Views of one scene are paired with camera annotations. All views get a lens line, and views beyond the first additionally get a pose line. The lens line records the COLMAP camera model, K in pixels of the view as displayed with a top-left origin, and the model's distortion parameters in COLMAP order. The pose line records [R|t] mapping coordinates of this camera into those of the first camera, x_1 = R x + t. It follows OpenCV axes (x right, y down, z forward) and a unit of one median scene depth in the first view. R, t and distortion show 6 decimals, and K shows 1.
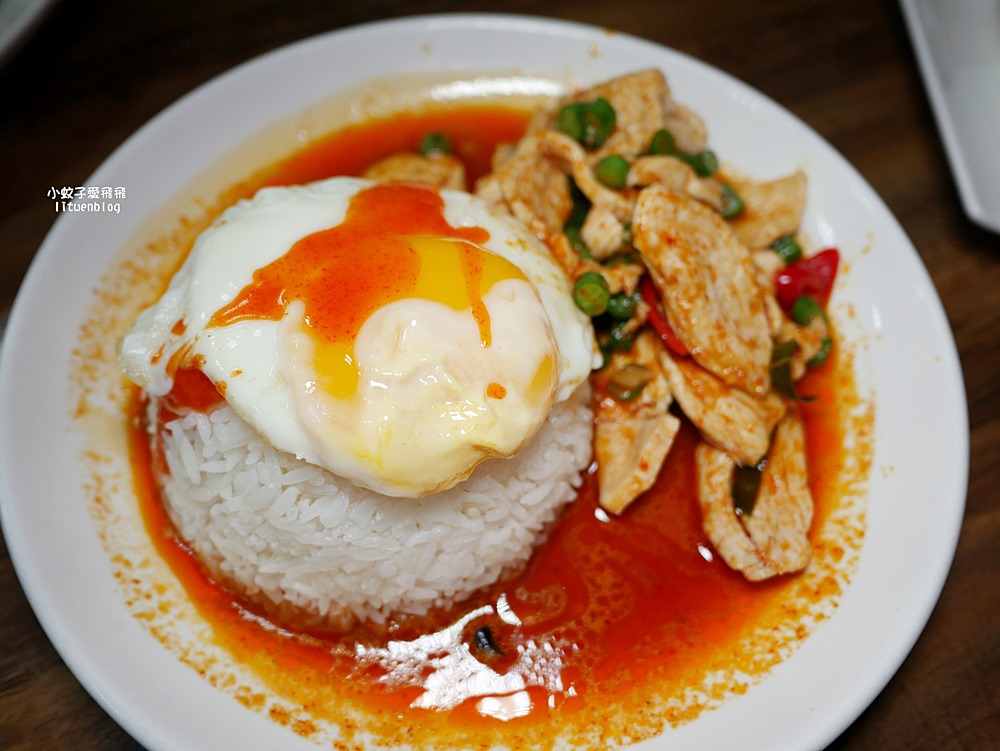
lens RADIAL K [[810.5, 0, 500.7], [0, 810.5, 375.7], [0, 0, 1]] dist [-0.015617, -0.001299]
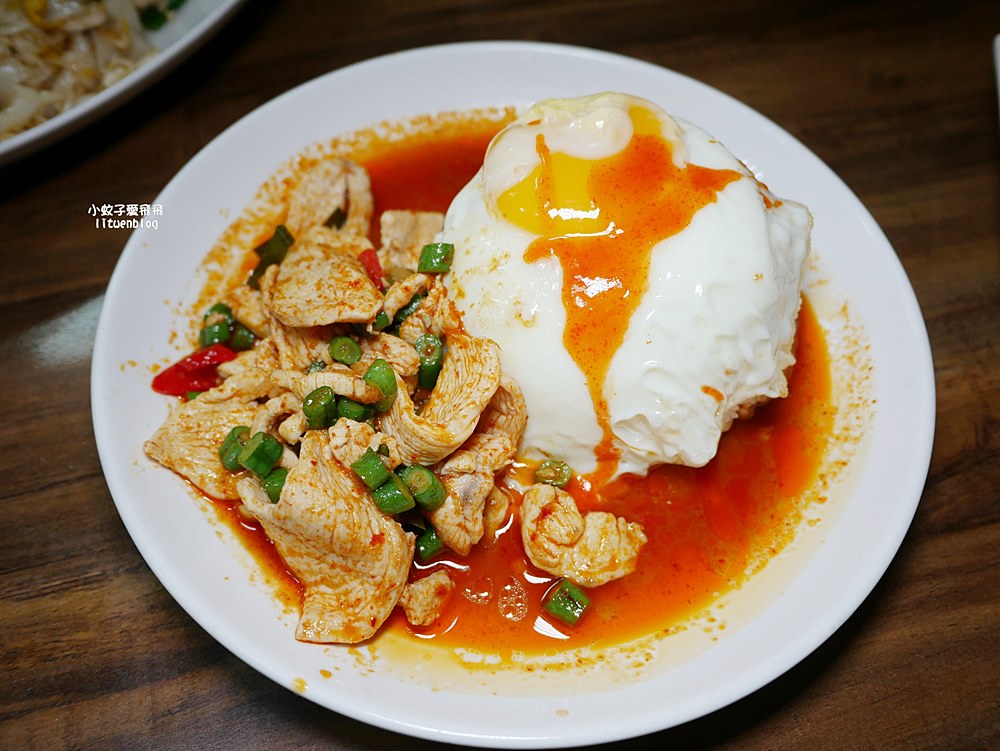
lens RADIAL K [[810.5, 0, 500.9], [0, 810.5, 375.4], [0, 0, 1]] dist [-0.015617, -0.001299]
pose [[-0.991903, -0.126997, 0.000156, -0.003166], [0.062689, -0.488565, 0.870273, -1.183984], [-0.110446, 0.863236, 0.492570, 0.552045]]
